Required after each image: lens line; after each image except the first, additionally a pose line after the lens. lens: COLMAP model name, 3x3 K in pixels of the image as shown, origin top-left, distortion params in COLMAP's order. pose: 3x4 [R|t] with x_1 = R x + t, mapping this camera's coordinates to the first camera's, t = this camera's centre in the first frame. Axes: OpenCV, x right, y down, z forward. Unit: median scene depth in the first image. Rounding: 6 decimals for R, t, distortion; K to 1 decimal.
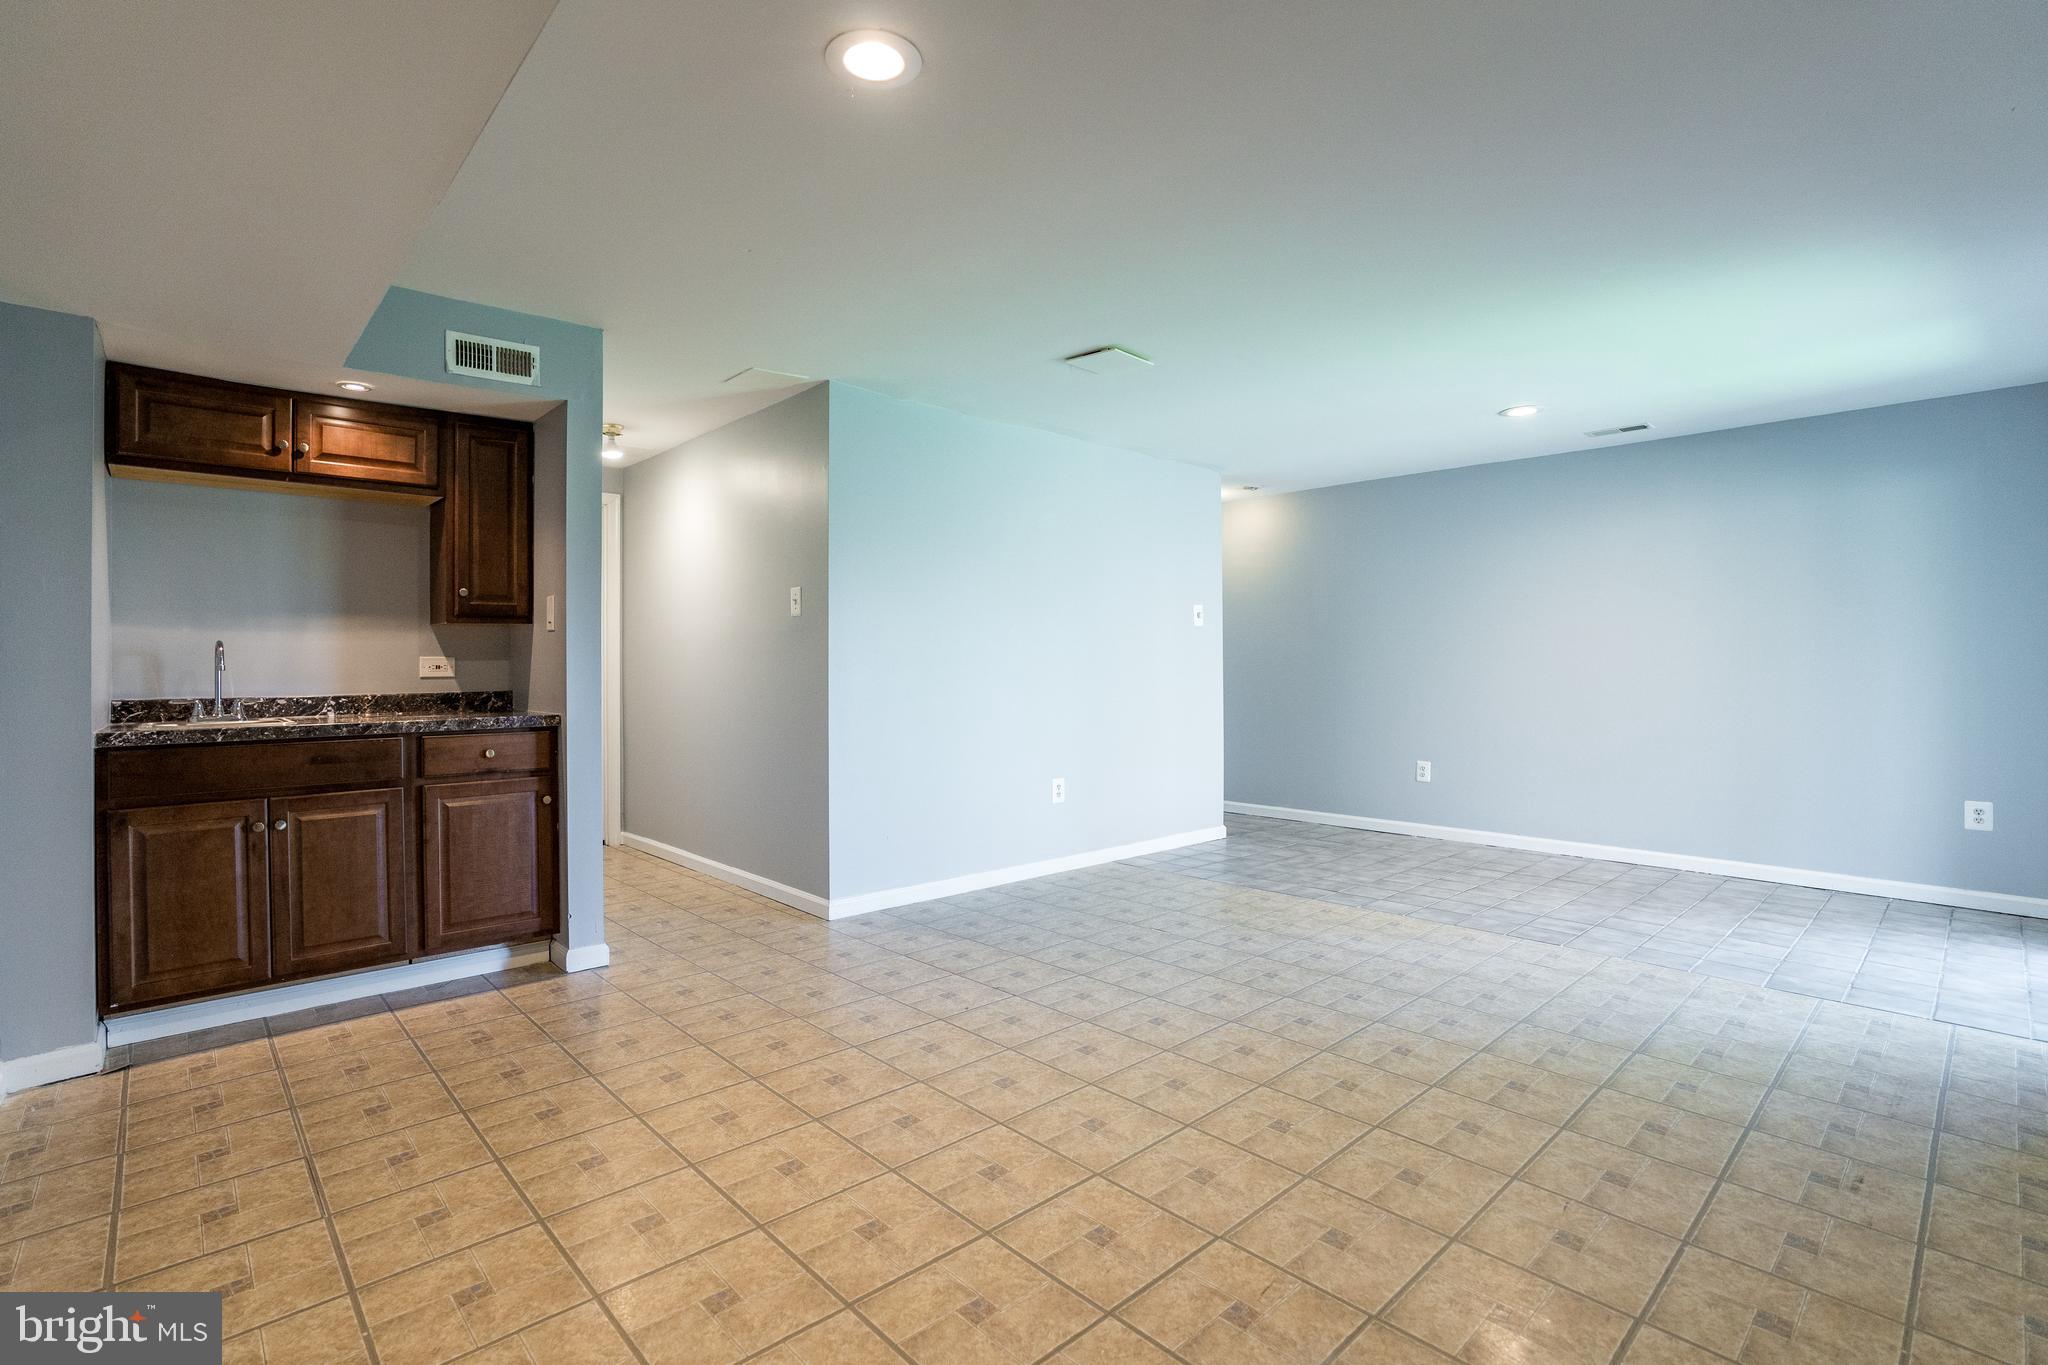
lens RADIAL K [[932.8, 0, 1023.6], [0, 932.8, 678.4], [0, 0, 1]] dist [-0.003750, -0.000004]
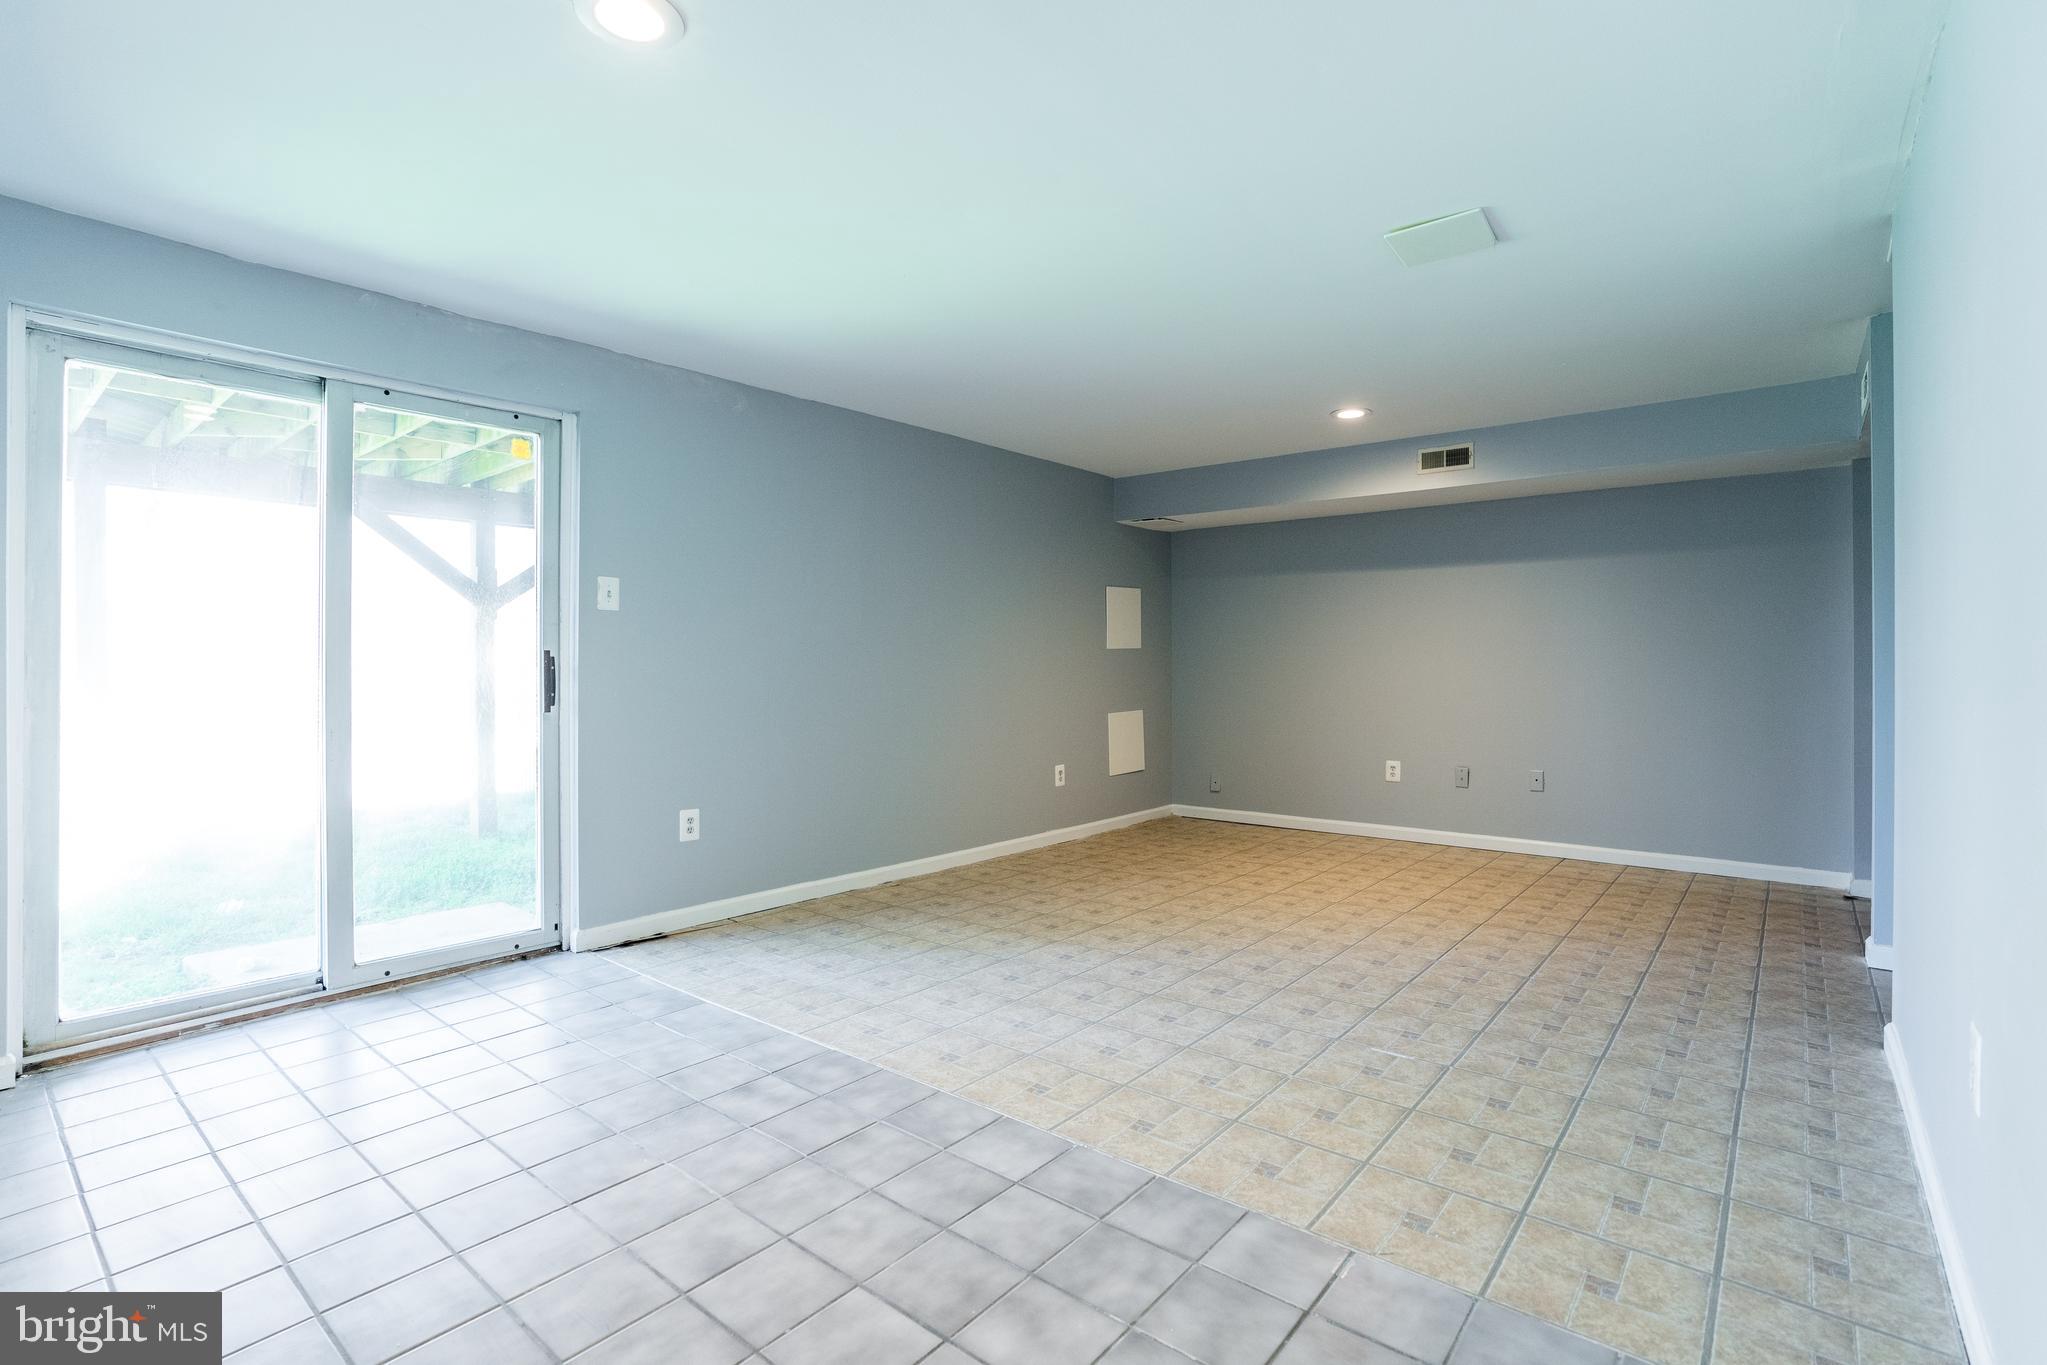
lens RADIAL K [[932.4, 0, 1024.1], [0, 932.4, 674.1], [0, 0, 1]] dist [-0.003750, -0.000004]
pose [[-0.992271, 0.000995, -0.124086, 0.637225], [-0.001221, 0.999841, 0.017776, -0.018337], [0.124084, 0.017790, -0.992112, 2.108637]]
